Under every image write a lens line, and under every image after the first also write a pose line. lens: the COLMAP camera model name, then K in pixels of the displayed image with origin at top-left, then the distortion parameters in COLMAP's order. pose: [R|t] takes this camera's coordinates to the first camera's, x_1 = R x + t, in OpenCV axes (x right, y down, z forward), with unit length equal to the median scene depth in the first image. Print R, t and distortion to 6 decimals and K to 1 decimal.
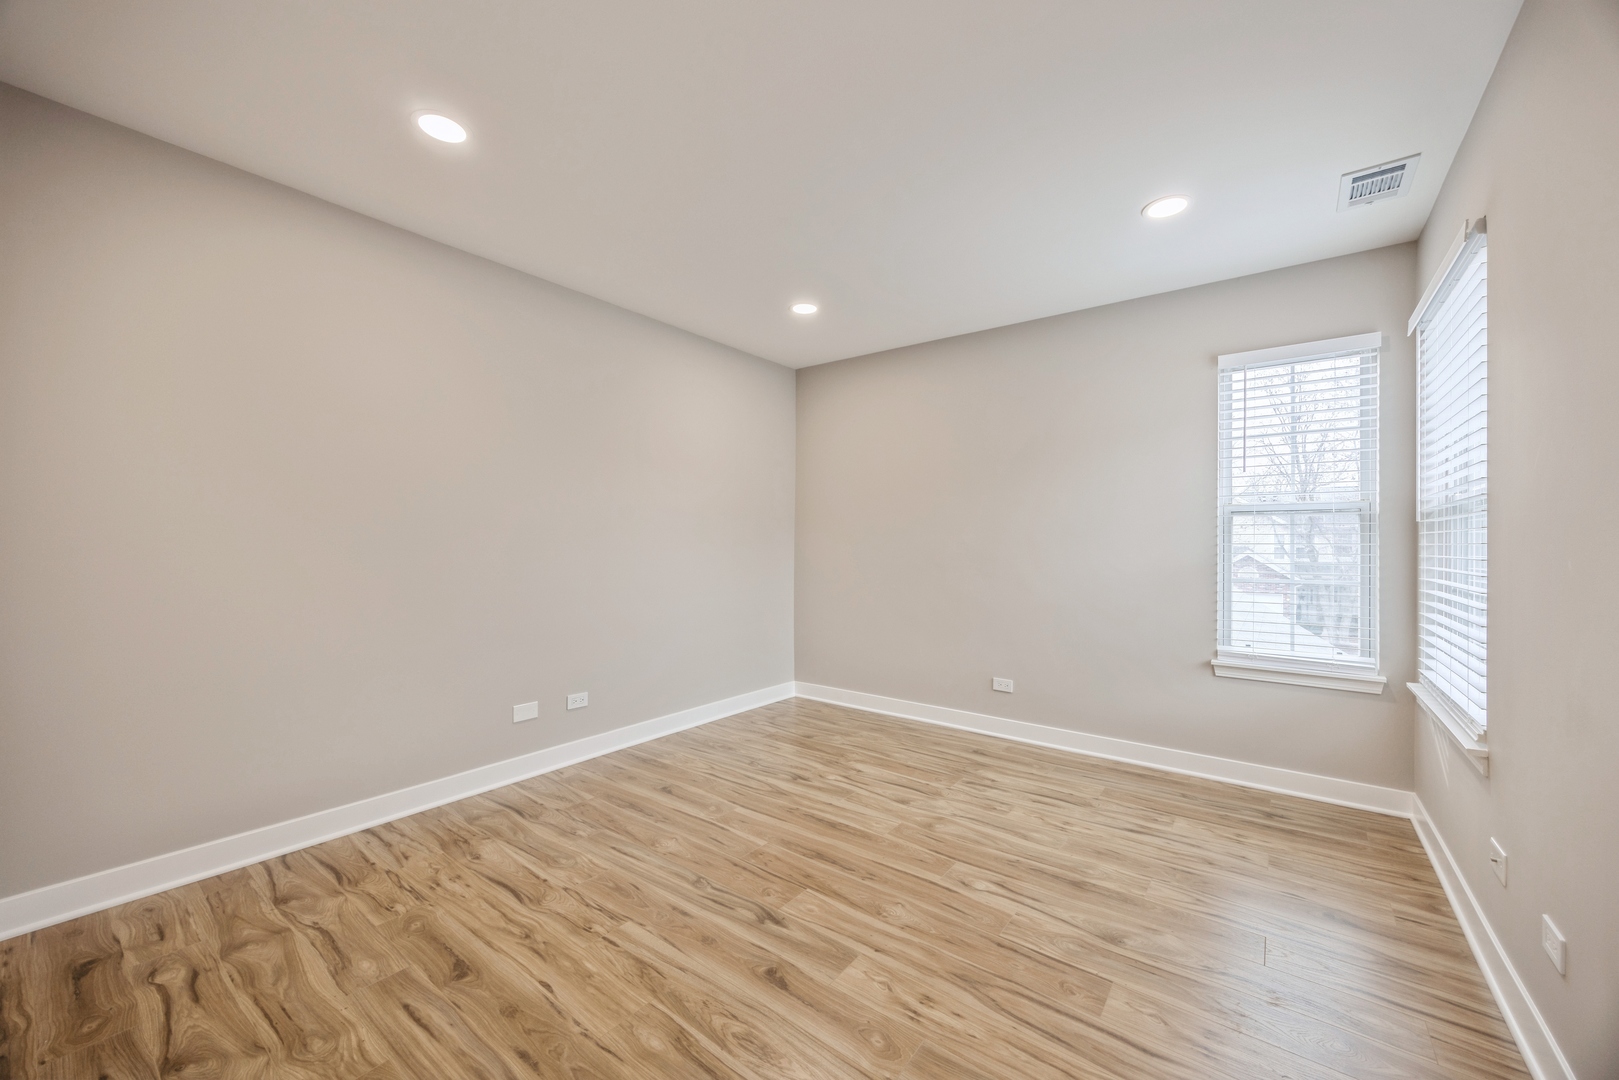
lens RADIAL K [[596.9, 0, 811.9], [0, 596.9, 541.6], [0, 0, 1]] dist [-0.011045, 0.000495]
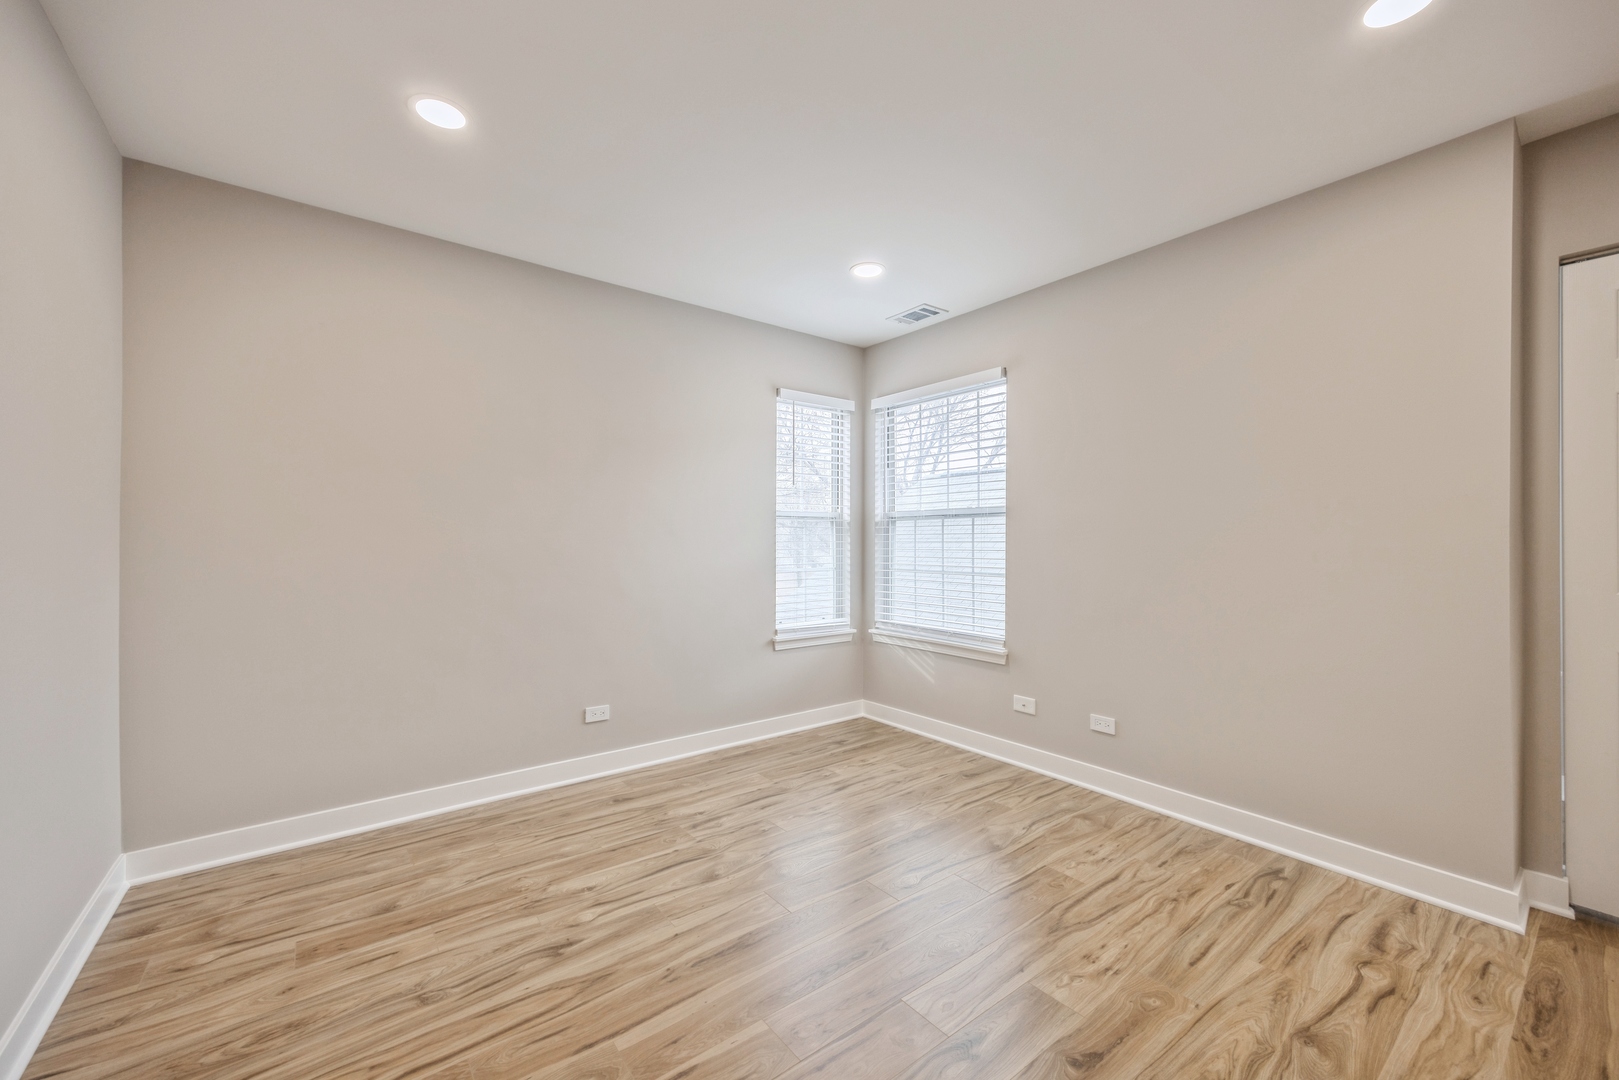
lens RADIAL K [[624.7, 0, 802.7], [0, 624.7, 538.2], [0, 0, 1]] dist [0.000716, 0.000304]
pose [[0.280187, -0.002688, 0.959942, -0.566924], [0.002735, 0.999994, 0.002002, -0.006774], [-0.959942, 0.002065, 0.280192, 0.626421]]
